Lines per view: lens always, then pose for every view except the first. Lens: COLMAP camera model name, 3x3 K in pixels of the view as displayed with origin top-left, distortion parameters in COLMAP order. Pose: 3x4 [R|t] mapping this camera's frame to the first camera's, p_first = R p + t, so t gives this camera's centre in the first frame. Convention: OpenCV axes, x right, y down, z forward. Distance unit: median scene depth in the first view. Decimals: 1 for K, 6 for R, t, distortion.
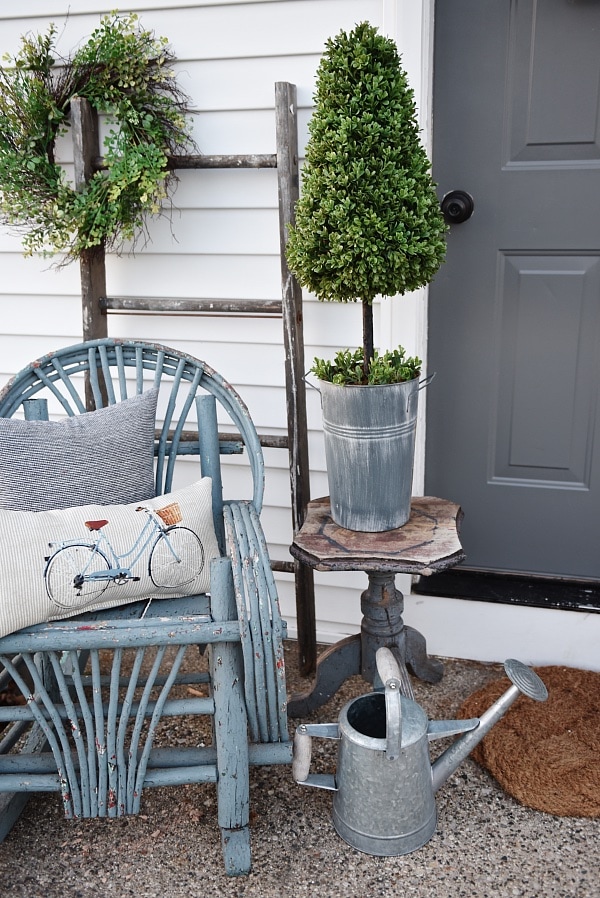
lens RADIAL K [[892.4, 0, 304.2], [0, 892.4, 453.7], [0, 0, 1]] dist [0.020407, 0.000000]
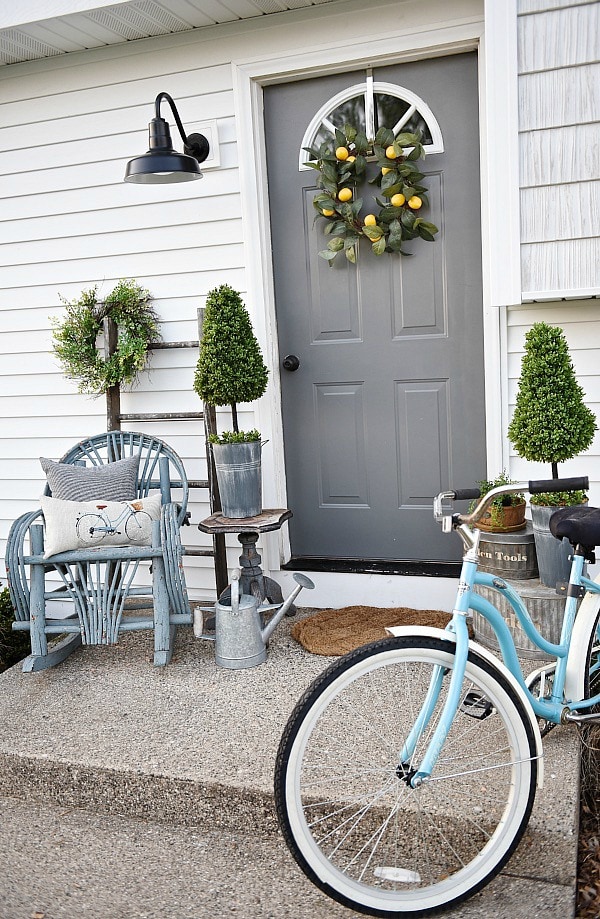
lens RADIAL K [[842.3, 0, 295.9], [0, 842.3, 460.3], [0, 0, 1]] dist [0.029911, 0.000000]
pose [[0.996445, -0.021149, -0.081545, 0.373807], [0.006129, 0.983608, -0.180216, 0.312352], [0.084019, 0.179076, 0.980241, -0.908221]]
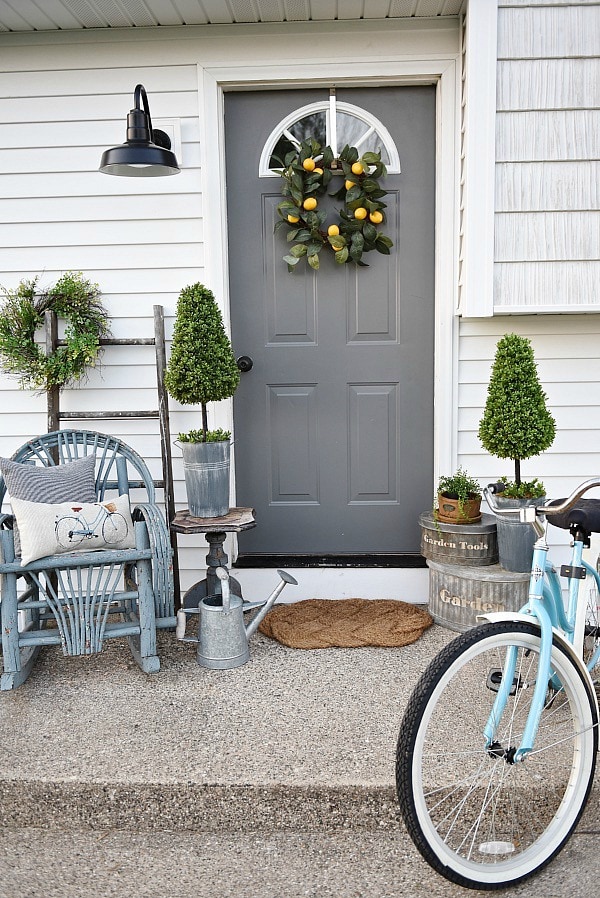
lens RADIAL K [[797.6, 0, 299.1], [0, 797.6, 449.3], [0, 0, 1]] dist [0.007140, 0.002953]
pose [[0.976667, -0.023513, 0.213467, -0.112601], [0.064305, 0.980401, -0.186223, 0.292947], [-0.204904, 0.195605, 0.959037, -0.818198]]
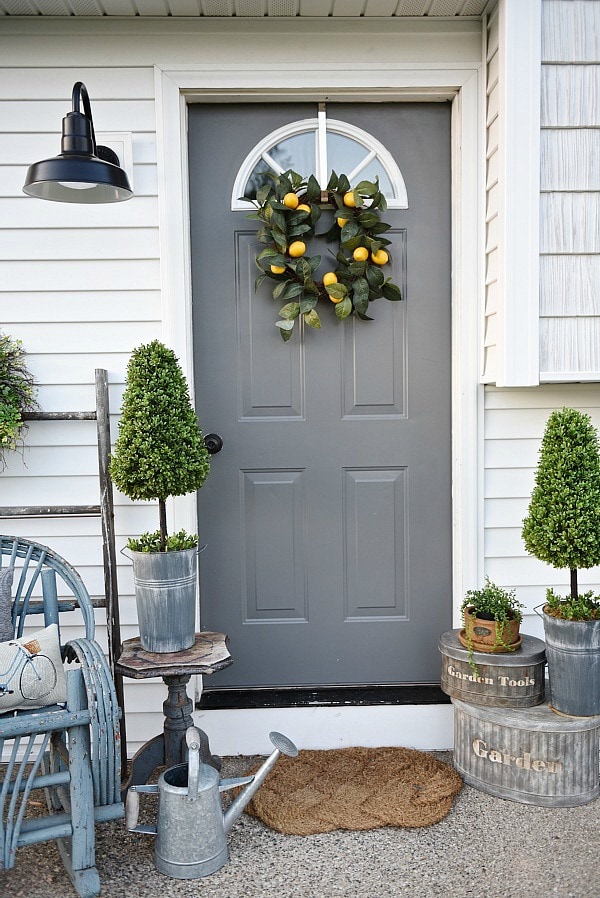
lens RADIAL K [[797.6, 0, 298.2], [0, 797.6, 454.8], [0, 0, 1]] dist [0.007140, 0.002953]
pose [[0.957430, -0.011497, 0.288436, -0.103755], [0.086632, 0.964591, -0.249115, 0.123223], [-0.275359, 0.263498, 0.924525, -0.391045]]
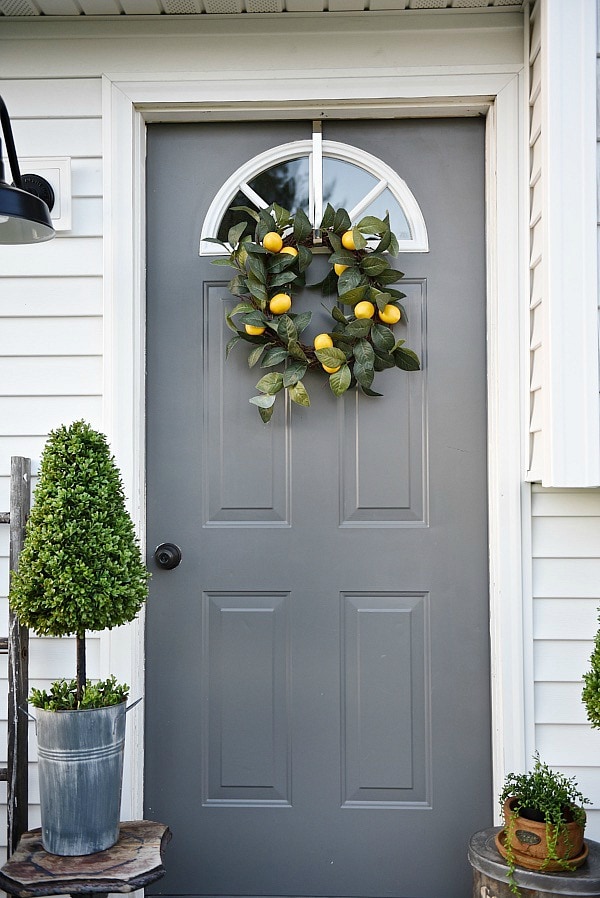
lens RADIAL K [[933.1, 0, 299.9], [0, 933.1, 452.7], [0, 0, 1]] dist [0.050304, 0.000000]
pose [[0.974748, 0.029670, 0.221326, 0.071184], [0.052447, 0.932992, -0.356055, 0.055906], [-0.217060, 0.358672, 0.907876, -0.253790]]
